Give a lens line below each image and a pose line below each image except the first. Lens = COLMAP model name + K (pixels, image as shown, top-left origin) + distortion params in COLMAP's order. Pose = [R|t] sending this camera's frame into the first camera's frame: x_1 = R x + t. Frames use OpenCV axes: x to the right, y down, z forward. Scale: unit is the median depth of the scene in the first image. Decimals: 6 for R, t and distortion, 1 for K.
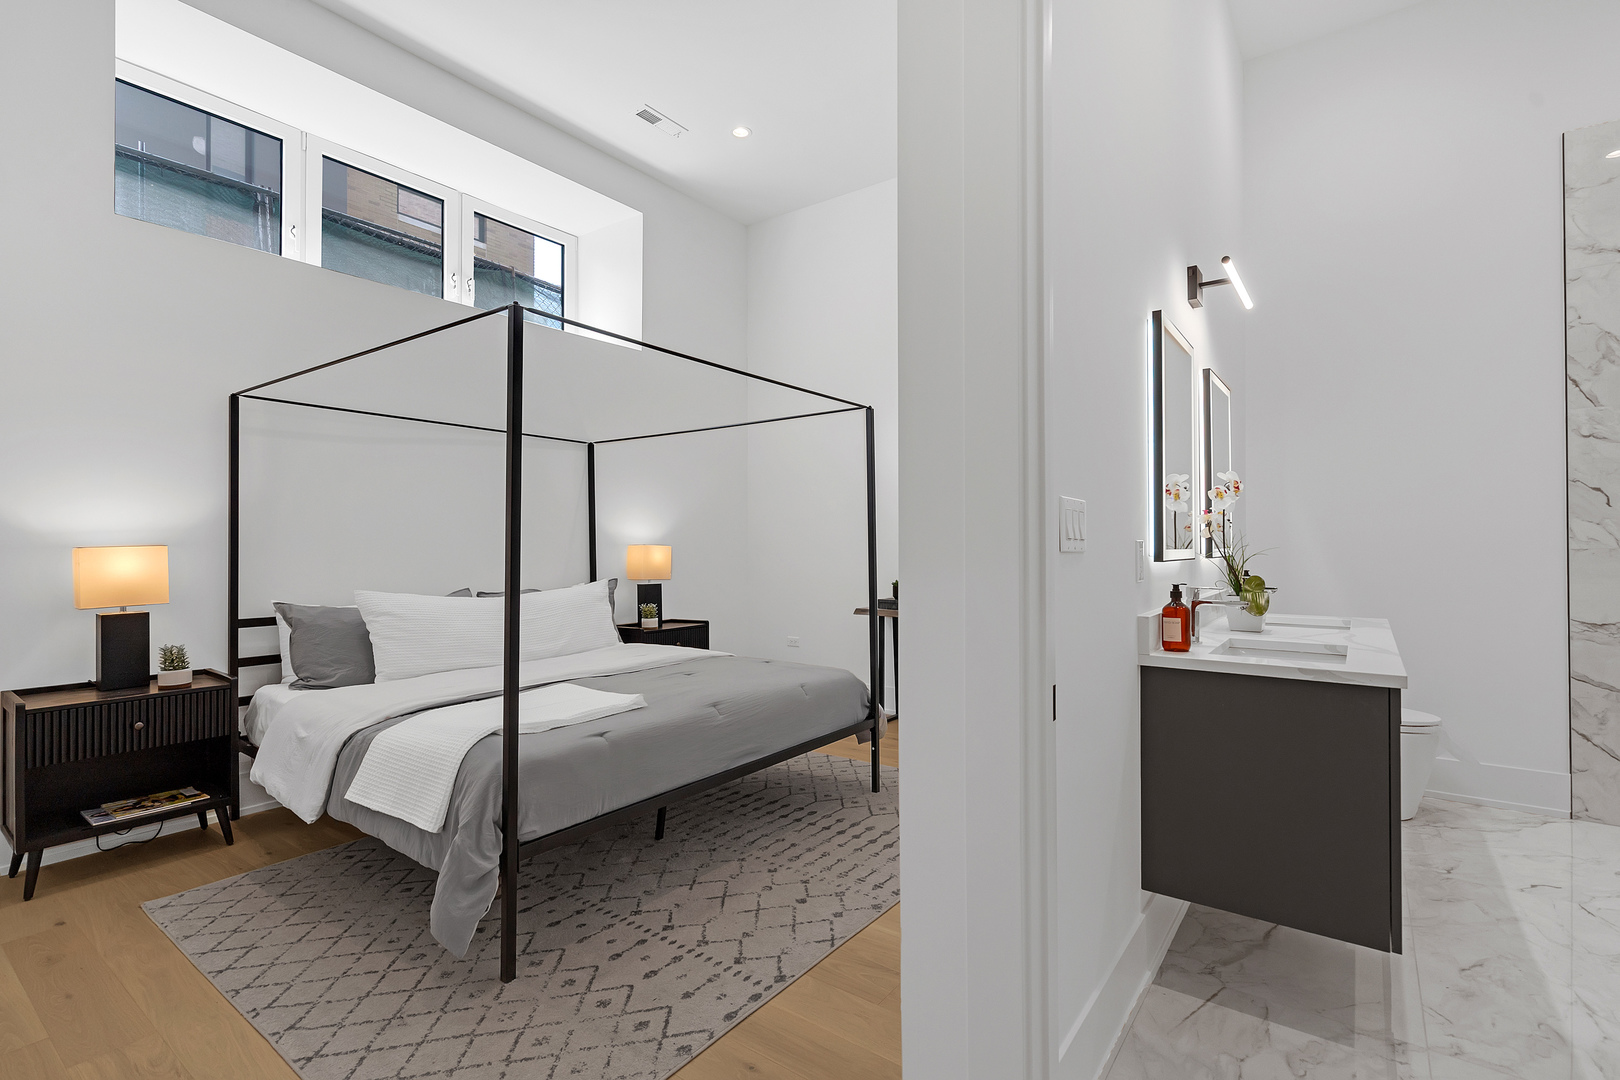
lens RADIAL K [[762.1, 0, 812.0], [0, 762.1, 539.8], [0, 0, 1]] dist [0.004374, -0.001351]
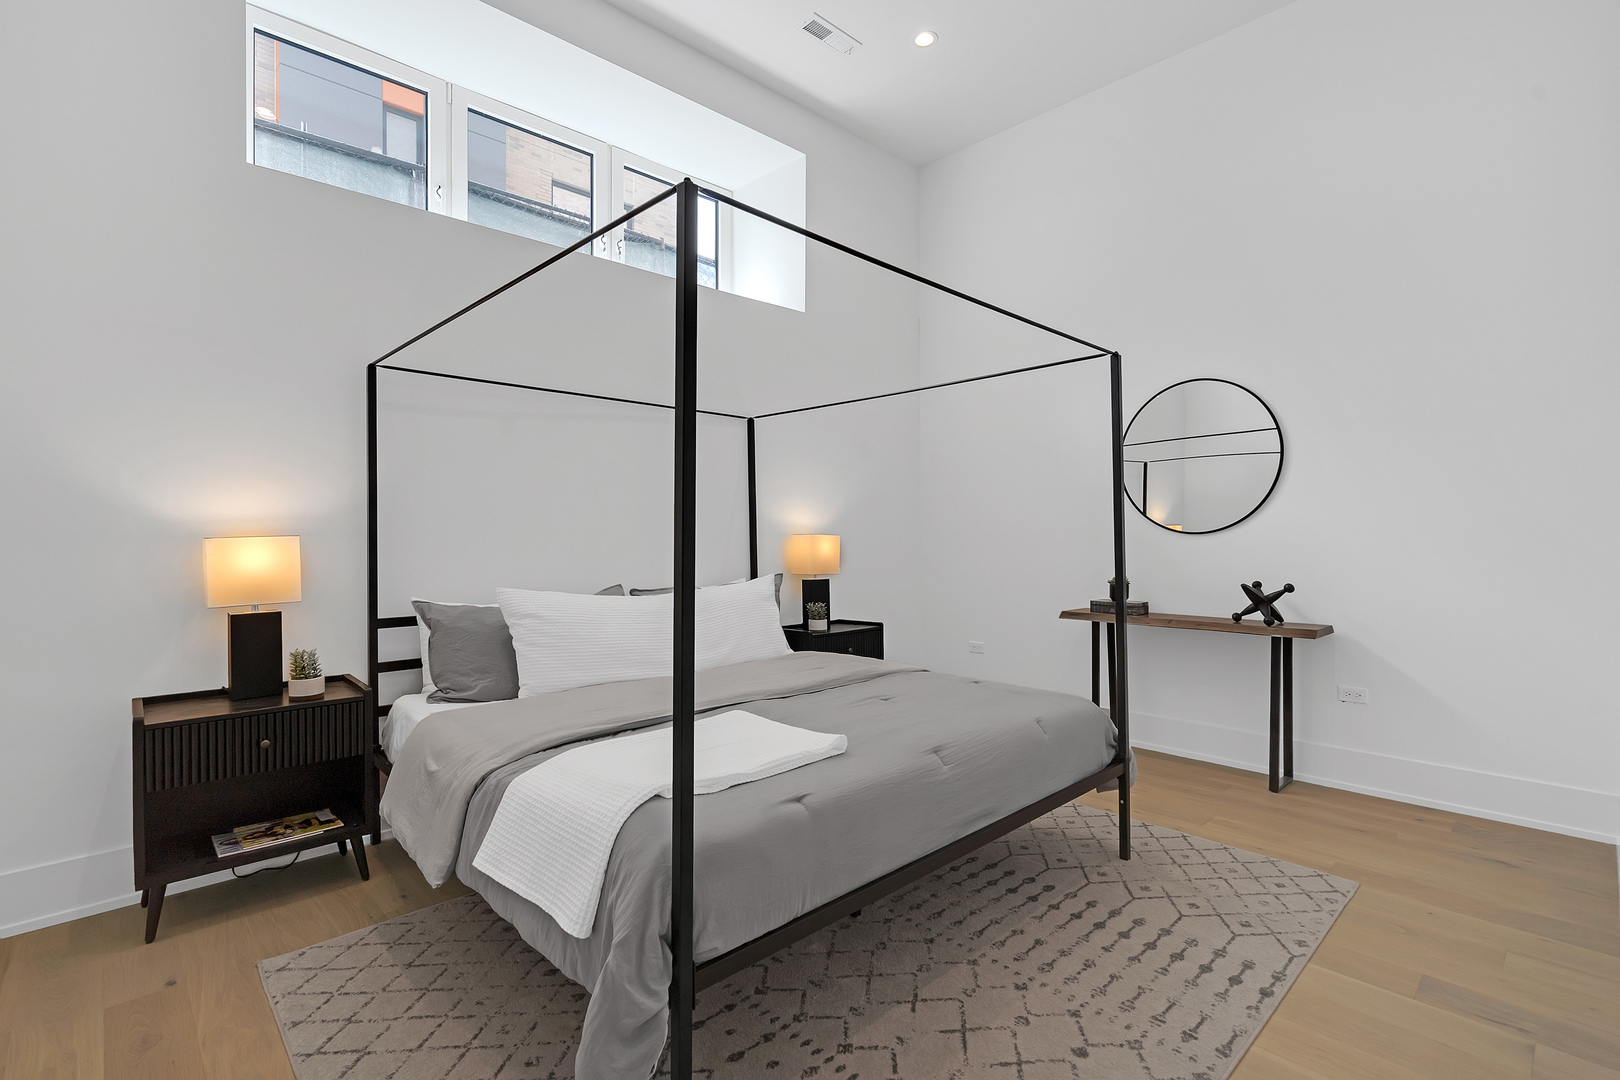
lens RADIAL K [[762.1, 0, 805.6], [0, 762.1, 536.1], [0, 0, 1]] dist [0.004374, -0.001351]
pose [[0.983526, -0.000920, -0.180765, -0.115582], [0.002436, 0.999964, 0.008168, 0.002223], [0.180751, -0.008473, 0.983492, 0.246999]]
